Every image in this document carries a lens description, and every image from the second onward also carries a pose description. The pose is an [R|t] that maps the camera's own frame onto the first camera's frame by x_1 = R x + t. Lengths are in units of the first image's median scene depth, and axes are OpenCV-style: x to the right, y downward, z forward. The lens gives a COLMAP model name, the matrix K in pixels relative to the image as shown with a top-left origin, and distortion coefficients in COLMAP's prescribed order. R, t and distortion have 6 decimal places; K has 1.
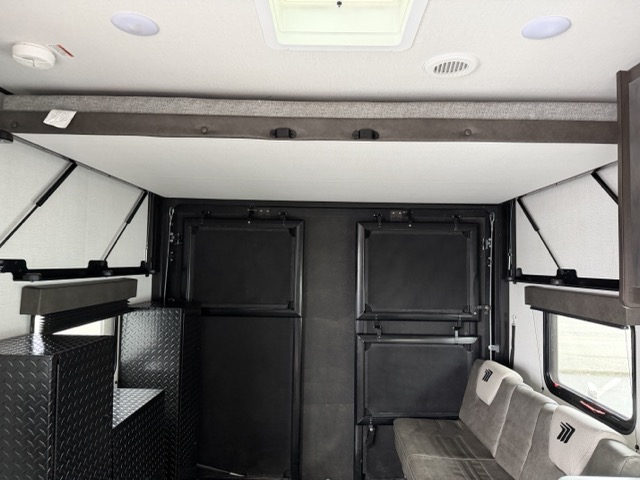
lens RADIAL K [[448.9, 0, 323.3], [0, 448.9, 241.7], [0, 0, 1]] dist [0.052622, -0.066550]
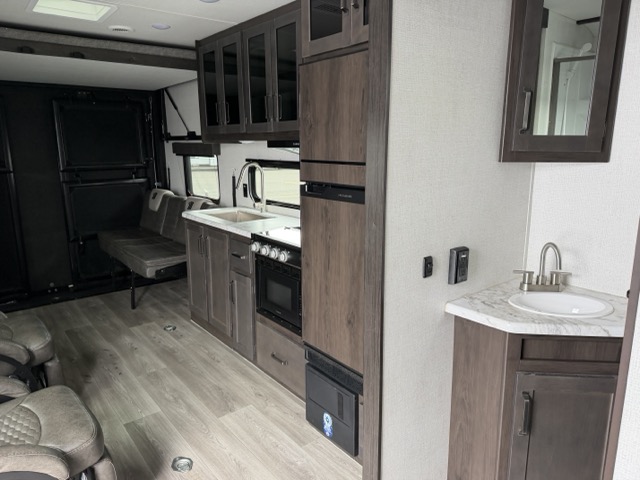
lens RADIAL K [[448.9, 0, 323.1], [0, 448.9, 240.3], [0, 0, 1]] dist [0.052622, -0.066550]
pose [[0.767949, -0.153457, 0.621856, -0.246476], [-0.012255, 0.967177, 0.253808, 0.012369], [-0.640394, -0.202533, 0.740862, -0.735207]]
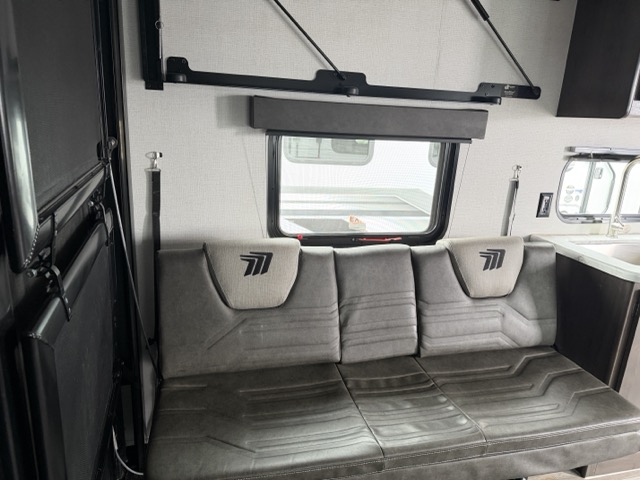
lens RADIAL K [[448.9, 0, 325.6], [0, 448.9, 242.6], [0, 0, 1]] dist [0.052622, -0.066550]
pose [[-0.249846, -0.302958, 0.919670, -0.164536], [-0.100354, 0.952780, 0.286601, 0.104167], [-0.963071, -0.020687, -0.268452, 1.088309]]
